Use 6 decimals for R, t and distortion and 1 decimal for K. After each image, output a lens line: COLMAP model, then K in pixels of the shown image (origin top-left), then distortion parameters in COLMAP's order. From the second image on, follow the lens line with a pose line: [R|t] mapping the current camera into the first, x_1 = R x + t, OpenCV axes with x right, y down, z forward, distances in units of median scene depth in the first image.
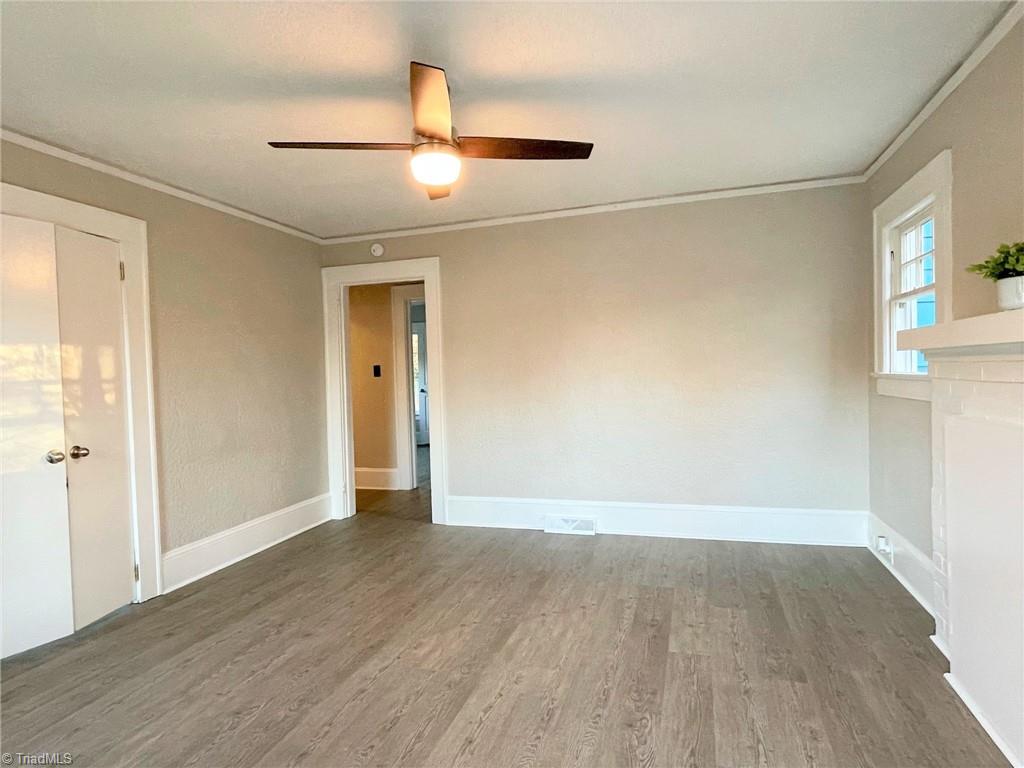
lens RADIAL K [[593.0, 0, 512.0], [0, 593.0, 384.0], [0, 0, 1]] dist [0.001890, 0.000327]
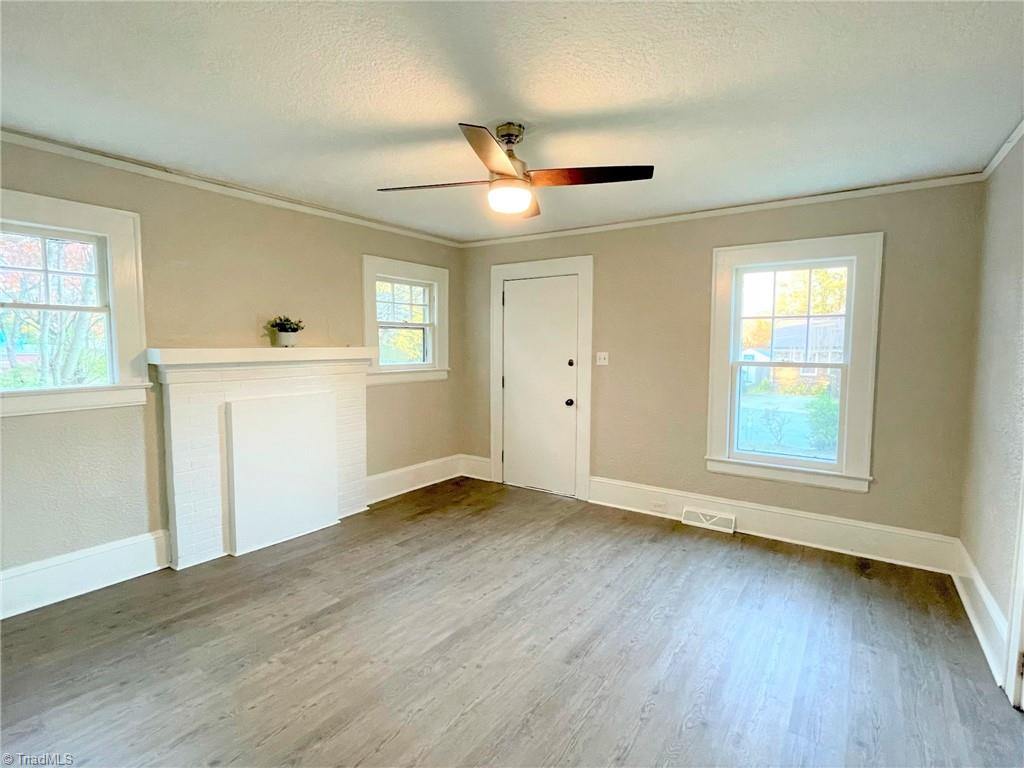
lens RADIAL K [[497.1, 0, 512.0], [0, 497.1, 384.0], [0, 0, 1]] dist [-0.002984, -0.000298]
pose [[-0.956161, 0.000767, 0.292840, -0.359916], [0.029164, 0.995275, 0.092617, -0.086061], [-0.291385, 0.097097, -0.951665, 1.703933]]
